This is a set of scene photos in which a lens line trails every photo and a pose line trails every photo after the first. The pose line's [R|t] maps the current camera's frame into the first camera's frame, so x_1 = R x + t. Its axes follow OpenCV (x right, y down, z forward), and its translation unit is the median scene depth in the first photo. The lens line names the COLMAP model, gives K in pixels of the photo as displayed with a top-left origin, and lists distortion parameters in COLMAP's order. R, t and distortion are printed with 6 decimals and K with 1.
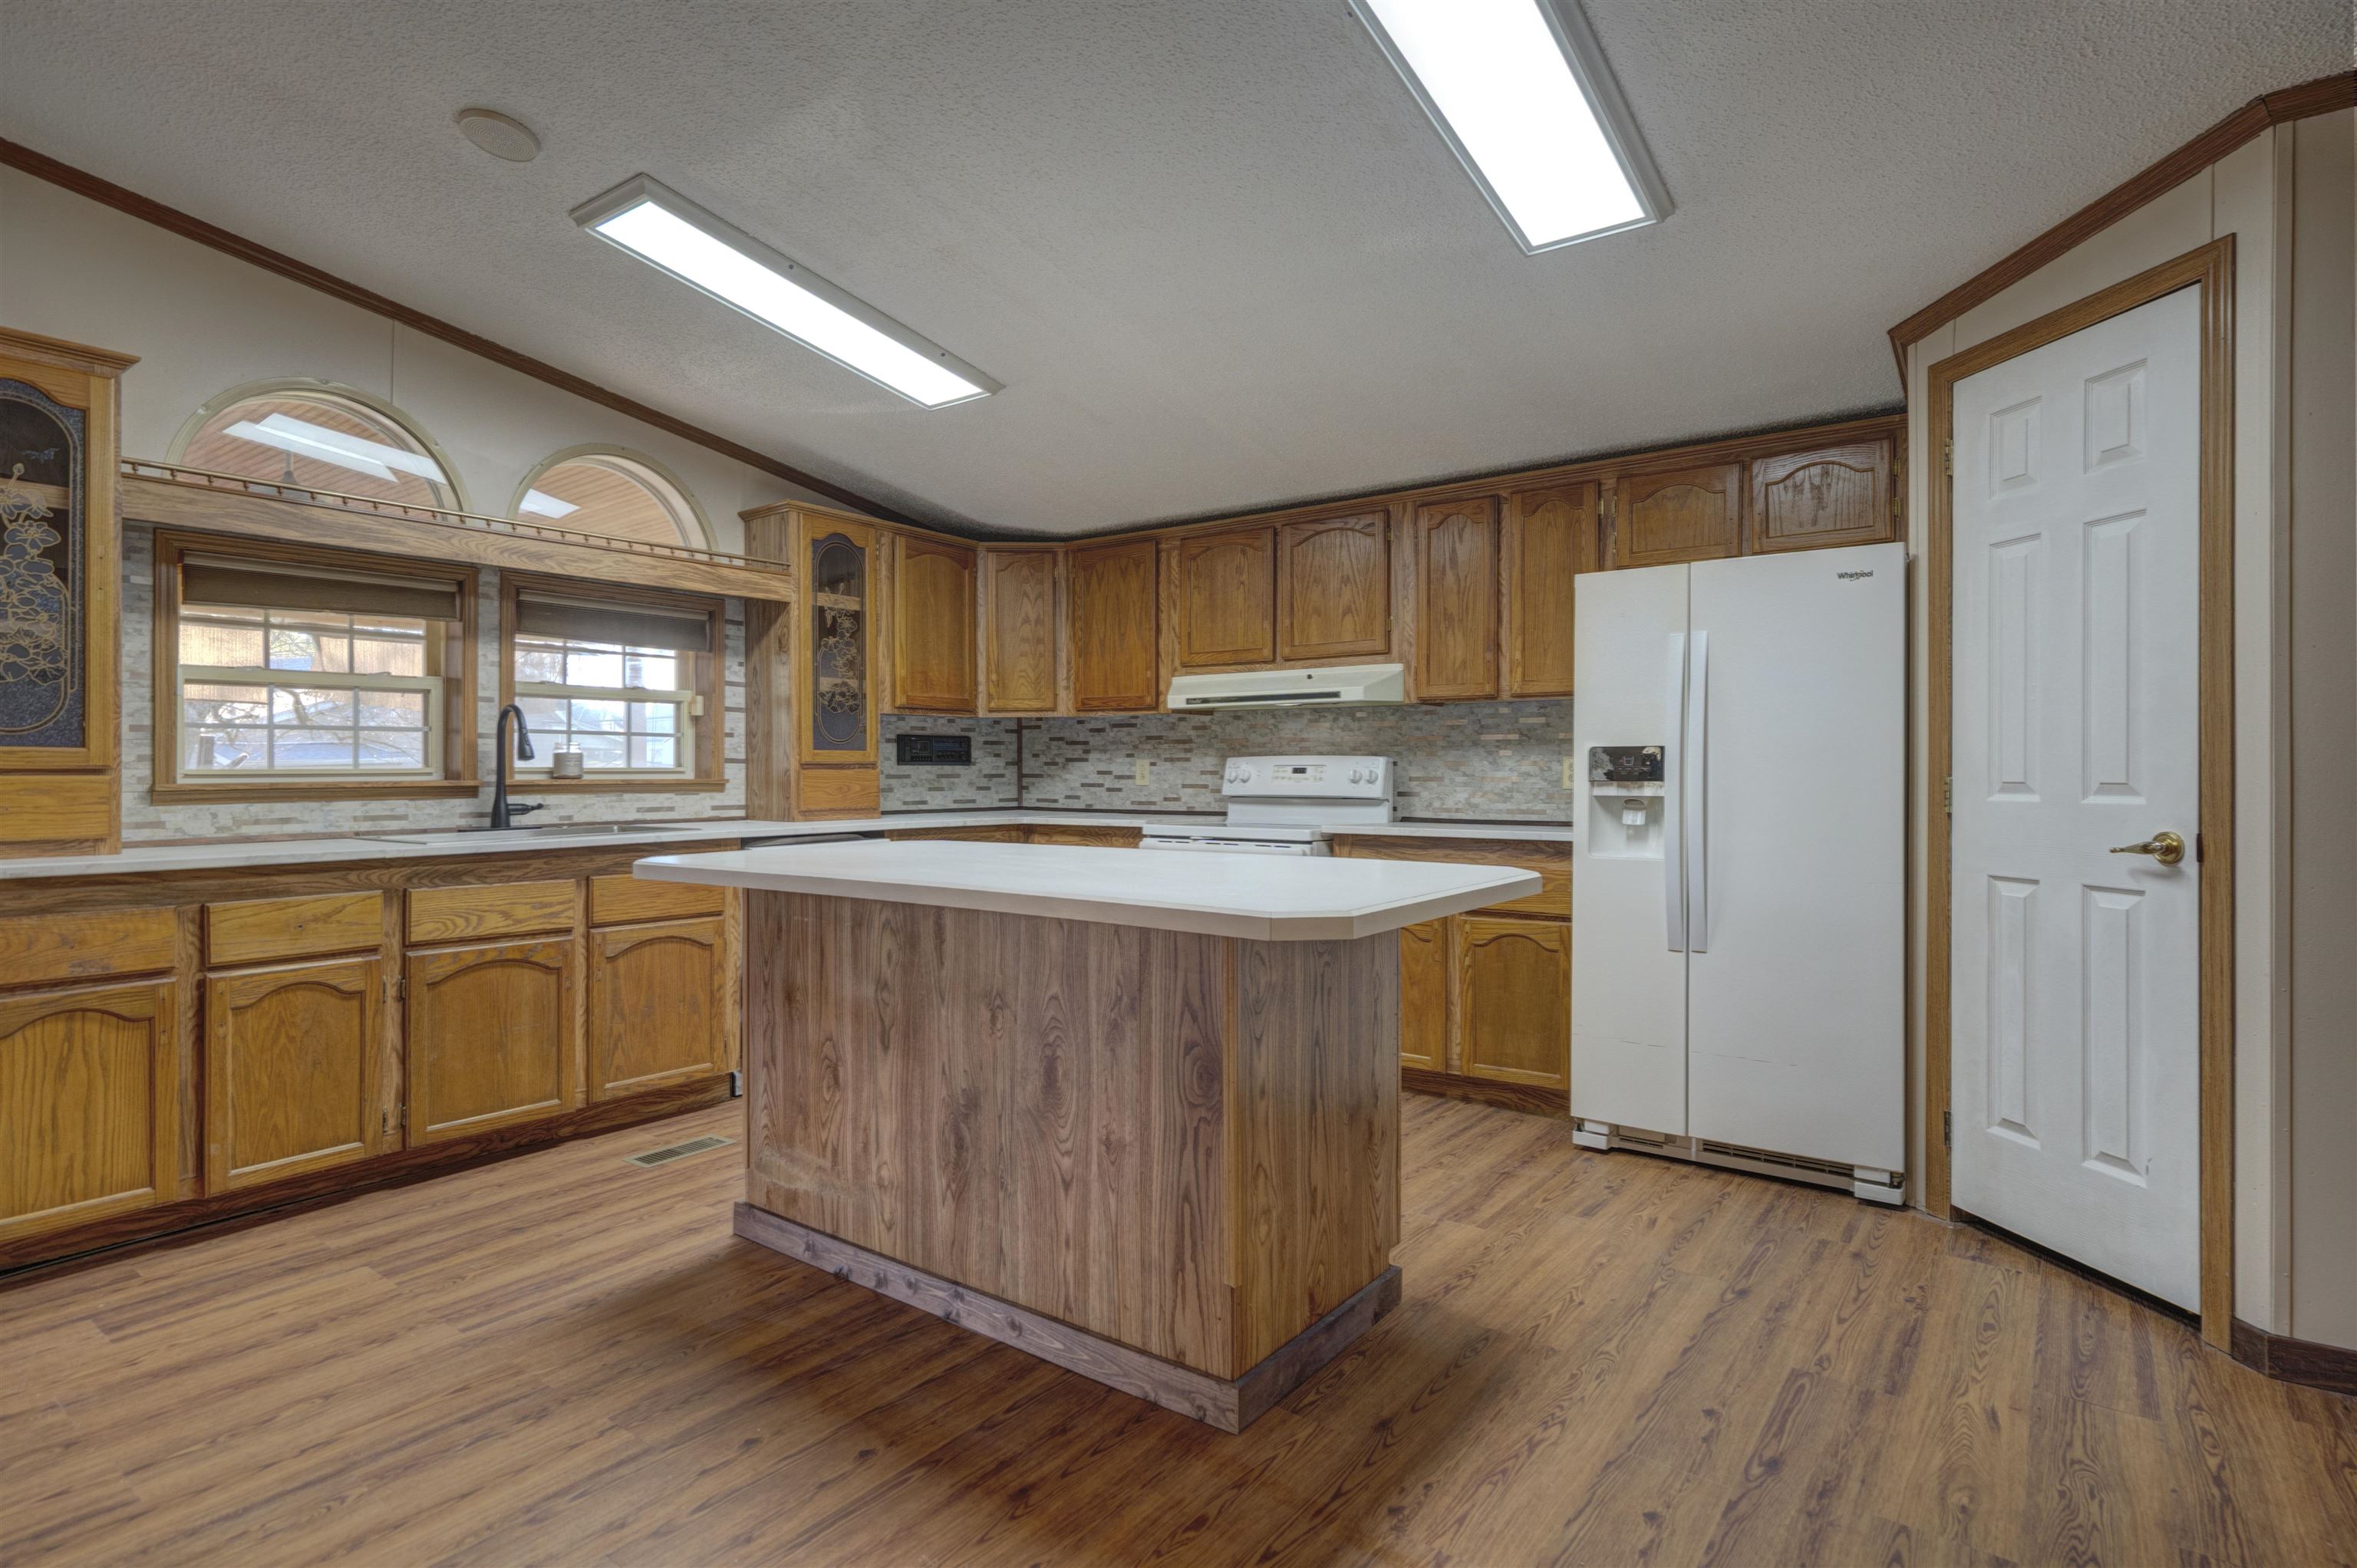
lens RADIAL K [[1221.6, 0, 1205.7], [0, 1221.6, 769.0], [0, 0, 1]] dist [0.003861, 0.001233]
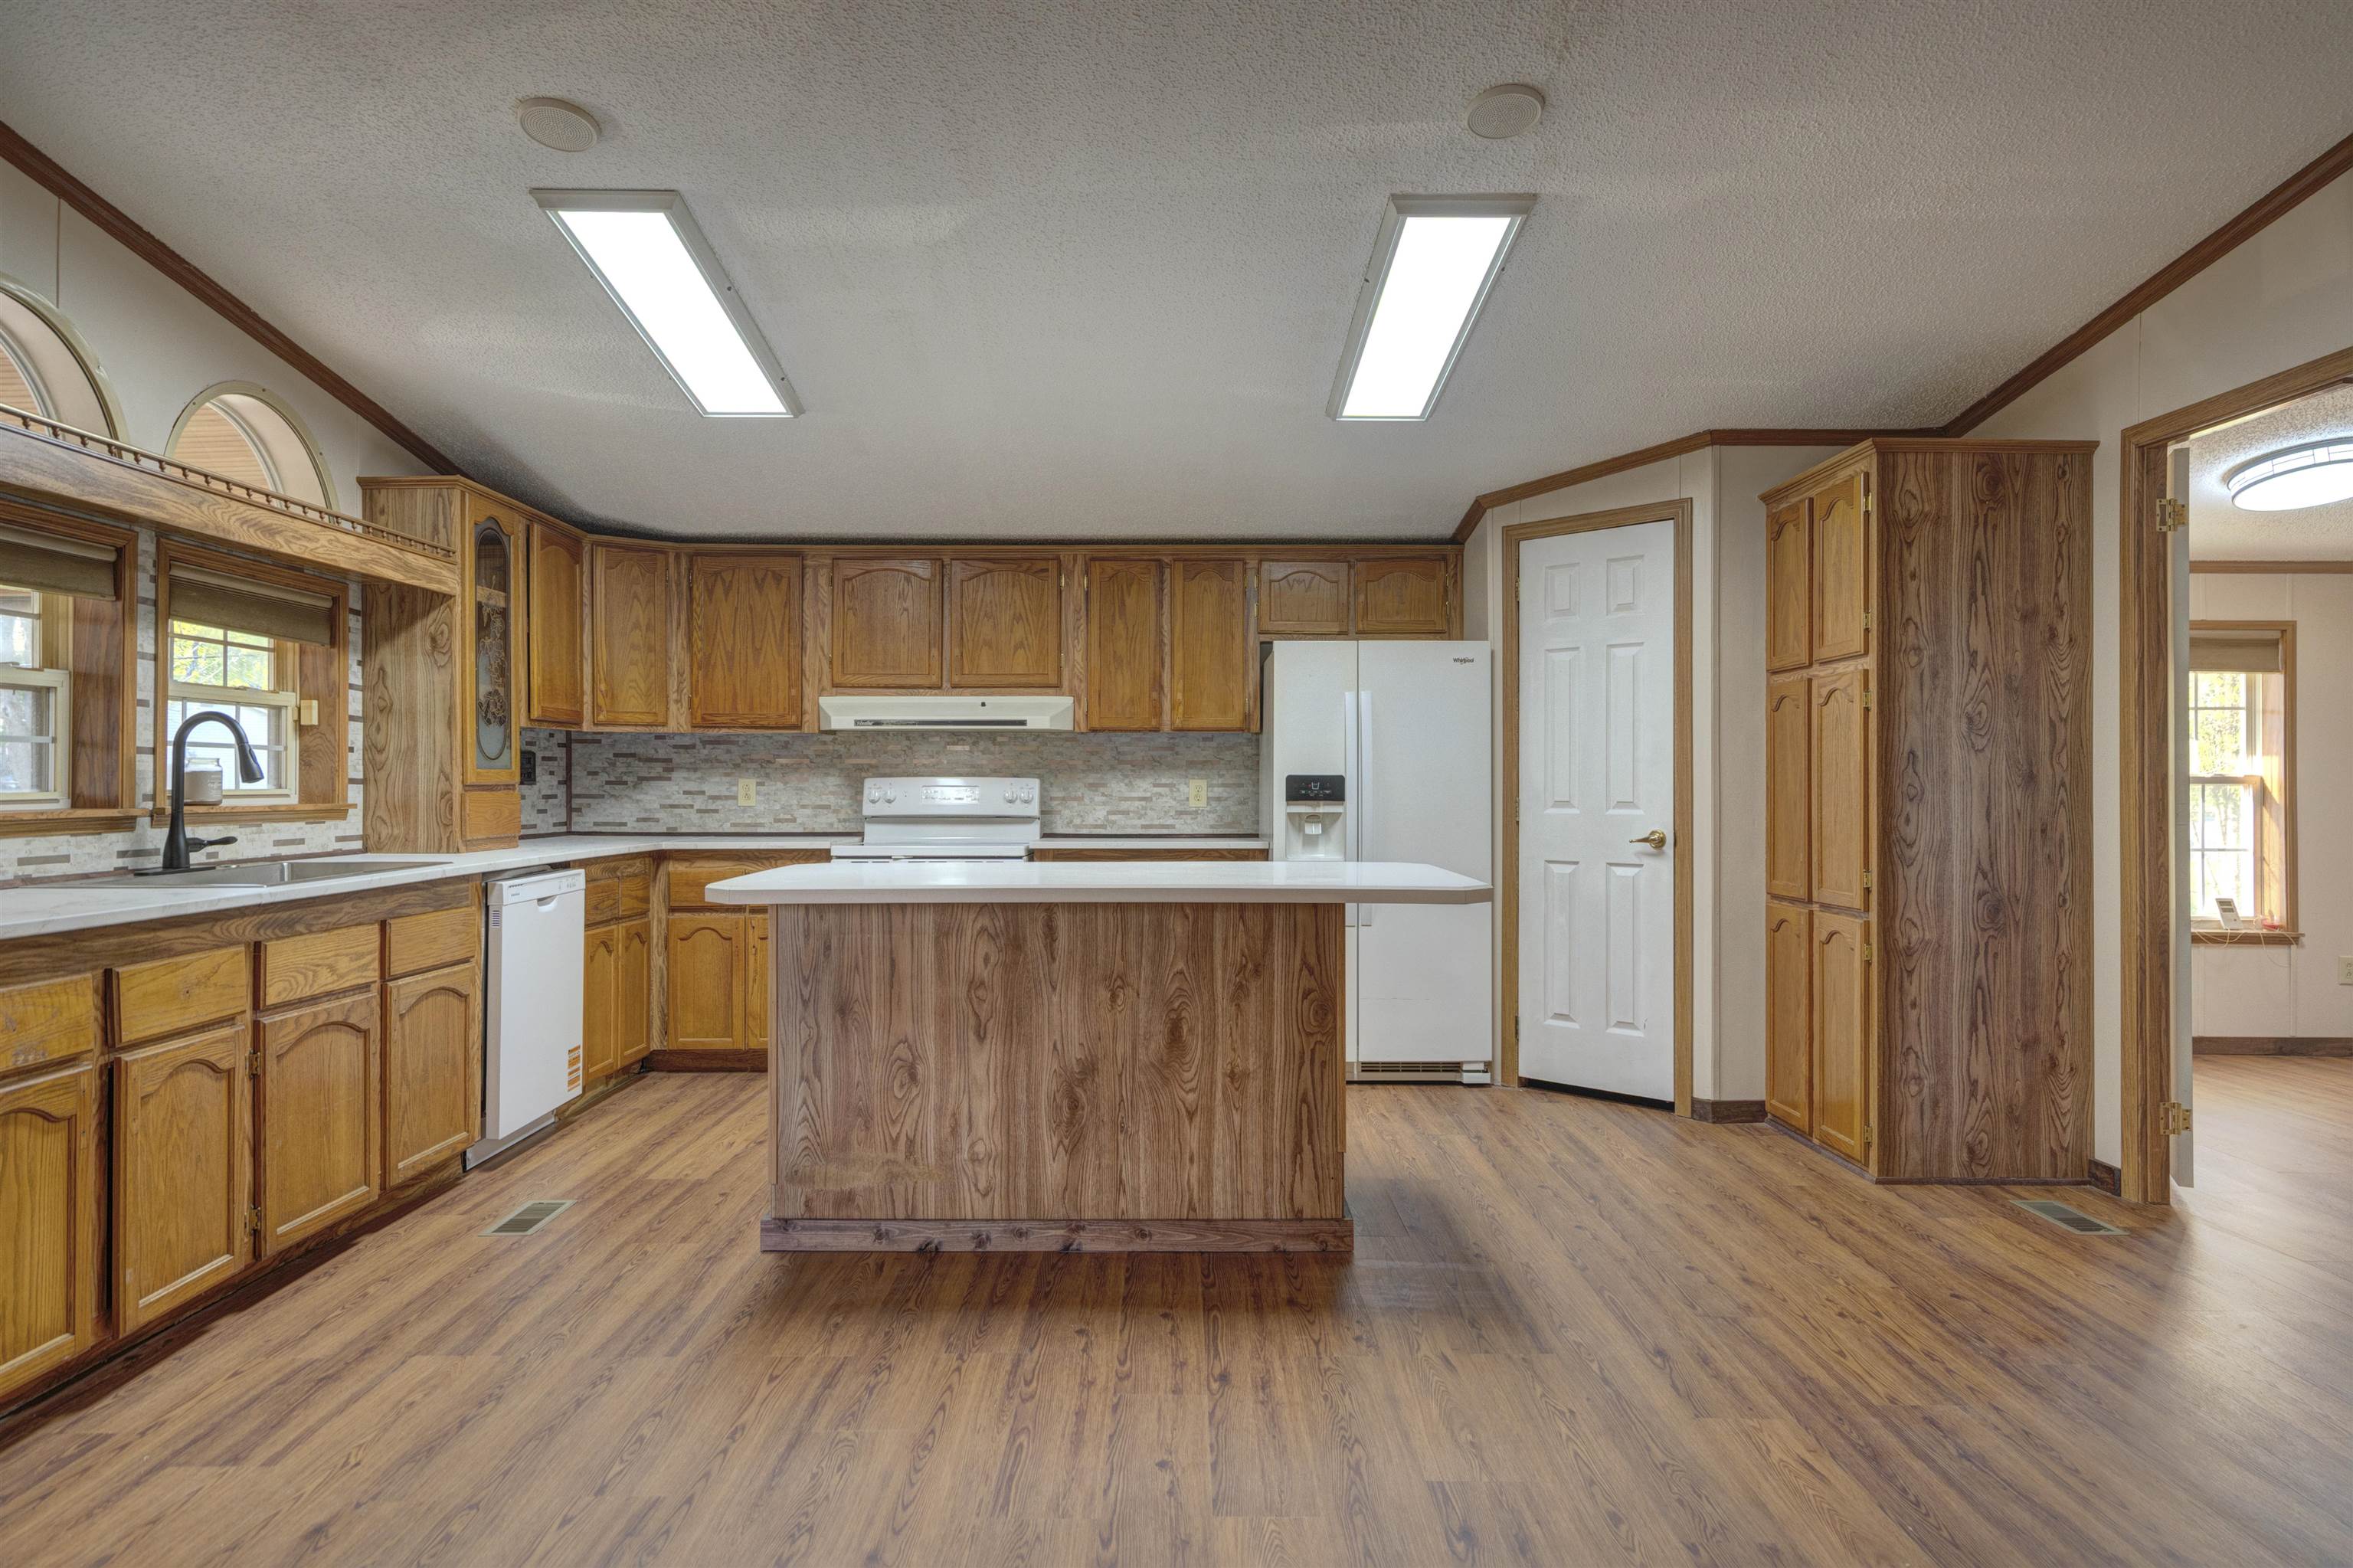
lens RADIAL K [[1383.8, 0, 1251.8], [0, 1383.8, 778.4], [0, 0, 1]] dist [0.005480, 0.002131]
pose [[0.781533, 0.004347, 0.623848, -0.616497], [-0.003436, 0.999991, -0.002663, -0.010011], [-0.623854, -0.000062, 0.781541, -0.124463]]
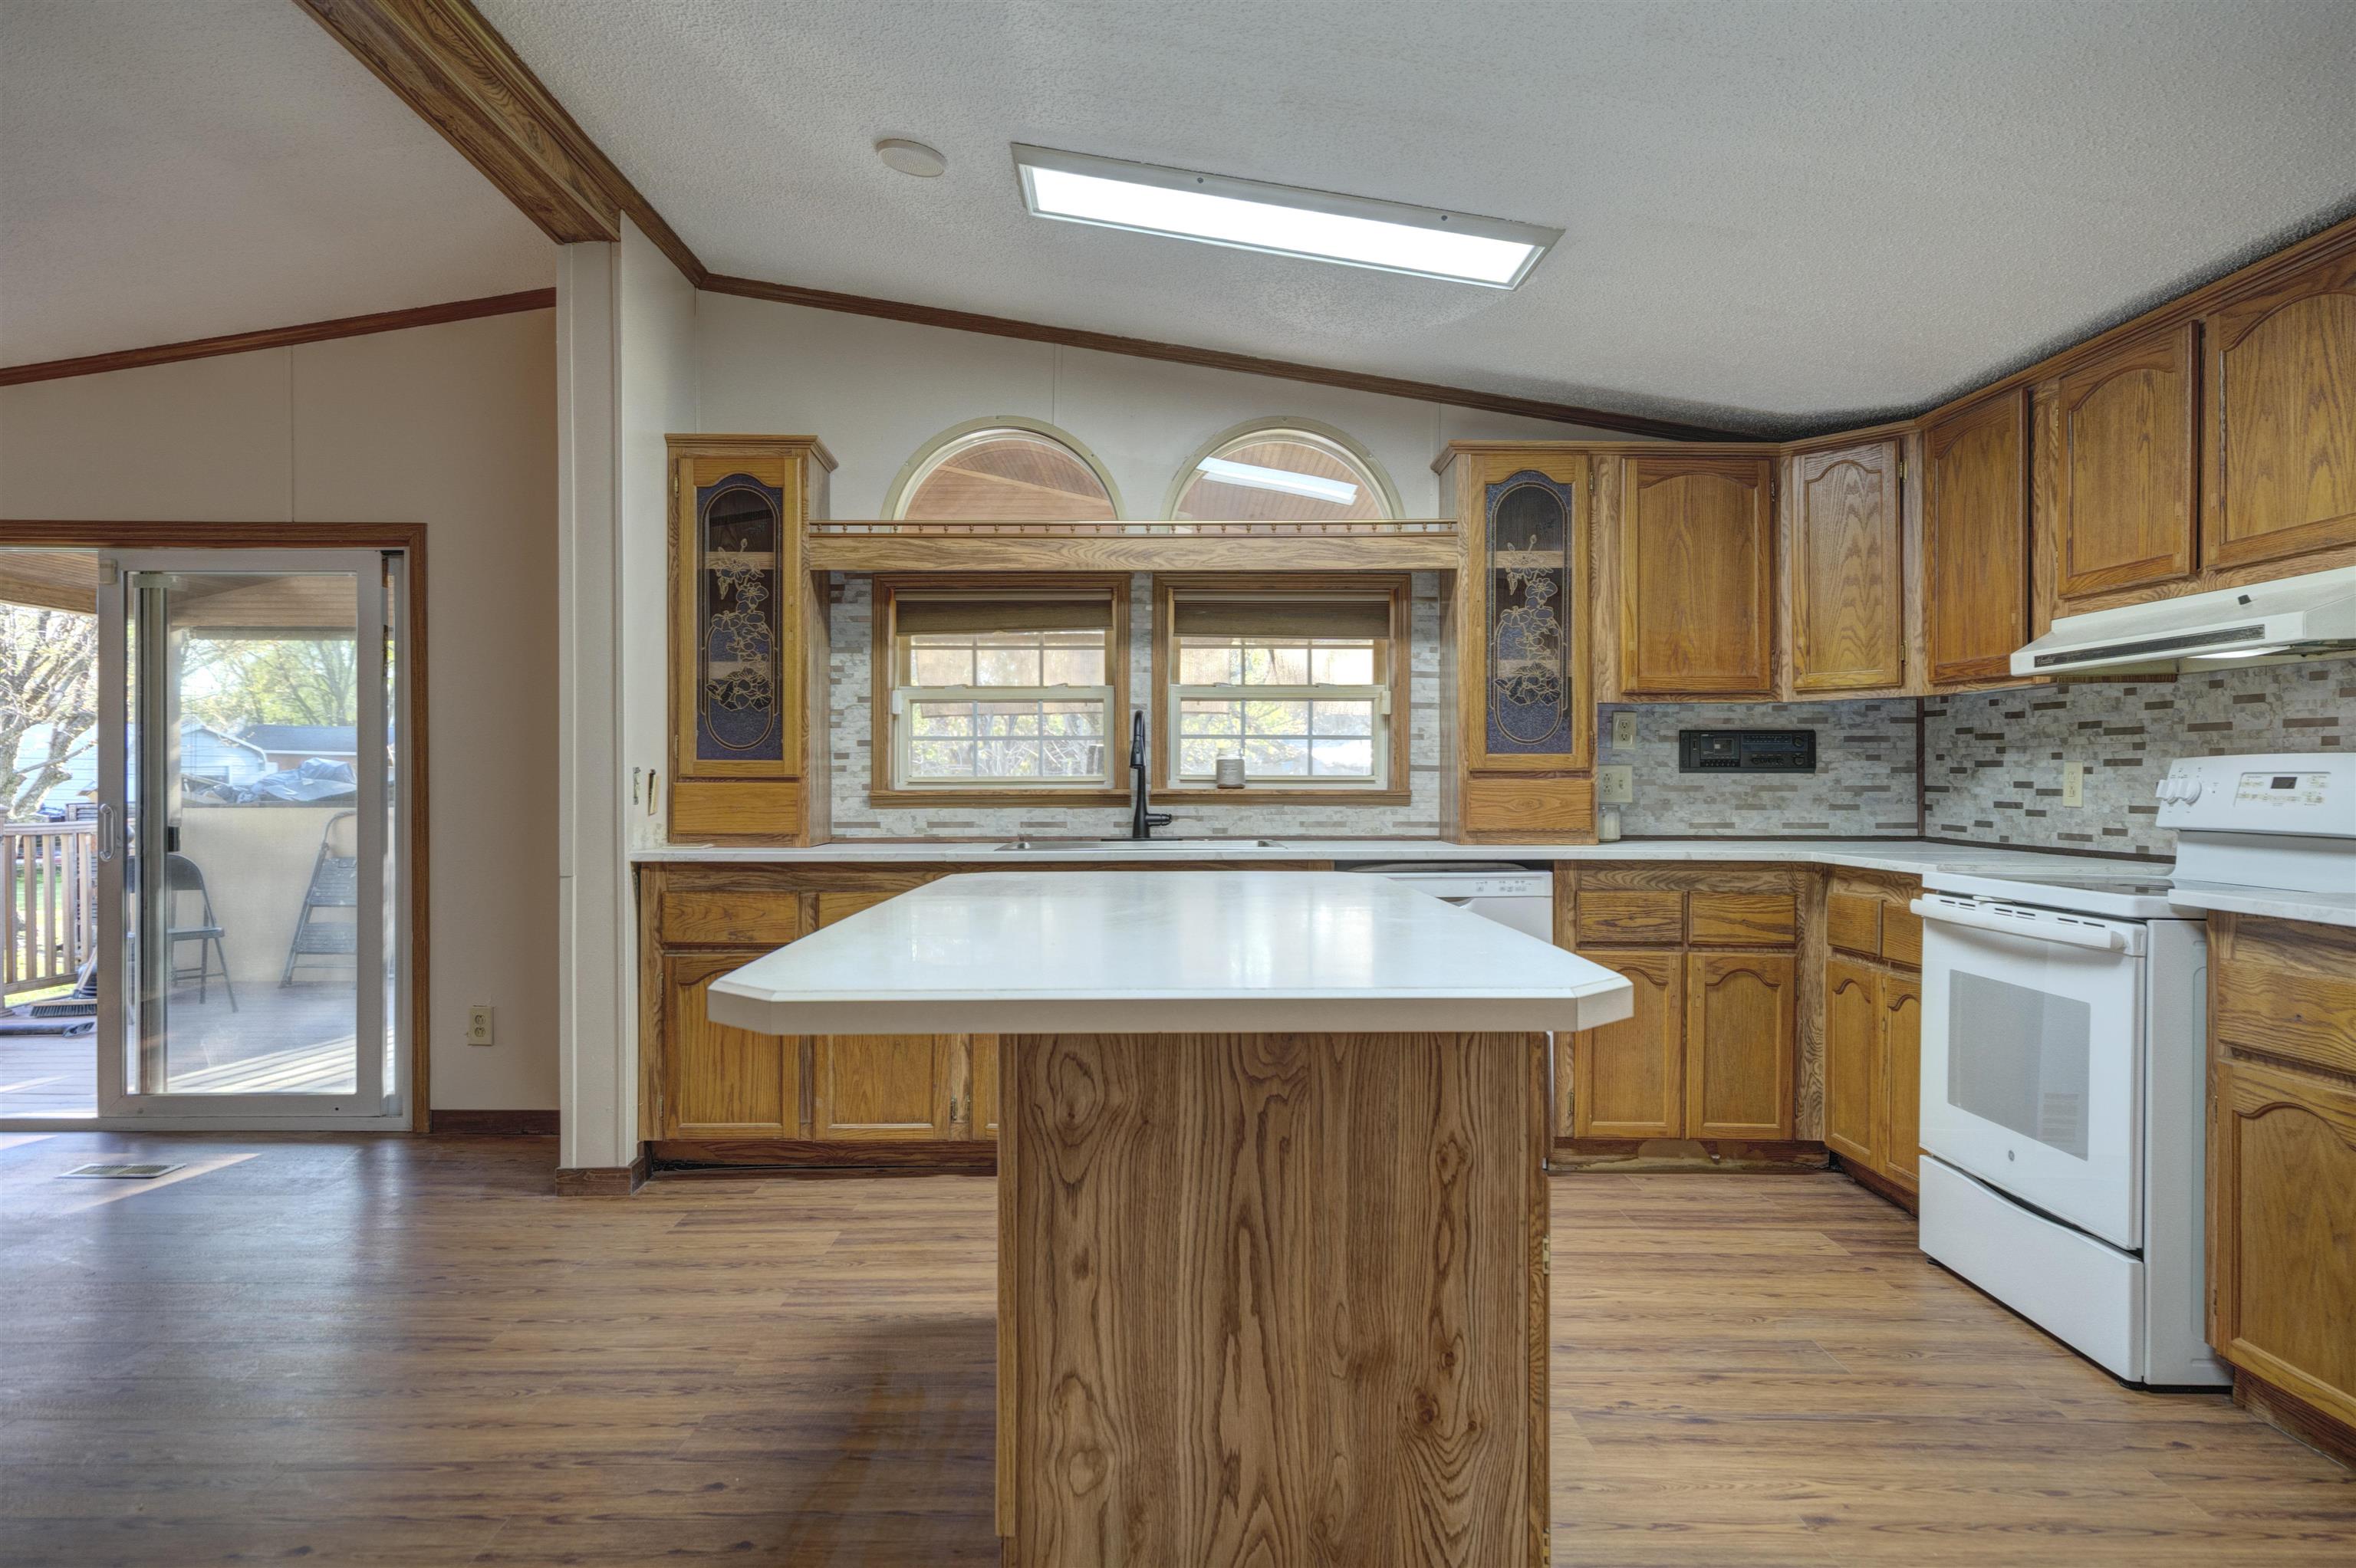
lens RADIAL K [[1527.5, 0, 1163.4], [0, 1527.5, 777.6], [0, 0, 1]] dist [0.015713, -0.001513]
pose [[0.579548, 0.001737, -0.814936, 0.438400], [-0.000840, 0.999998, 0.001534, -0.001966], [0.814938, -0.000205, 0.579548, 0.323512]]
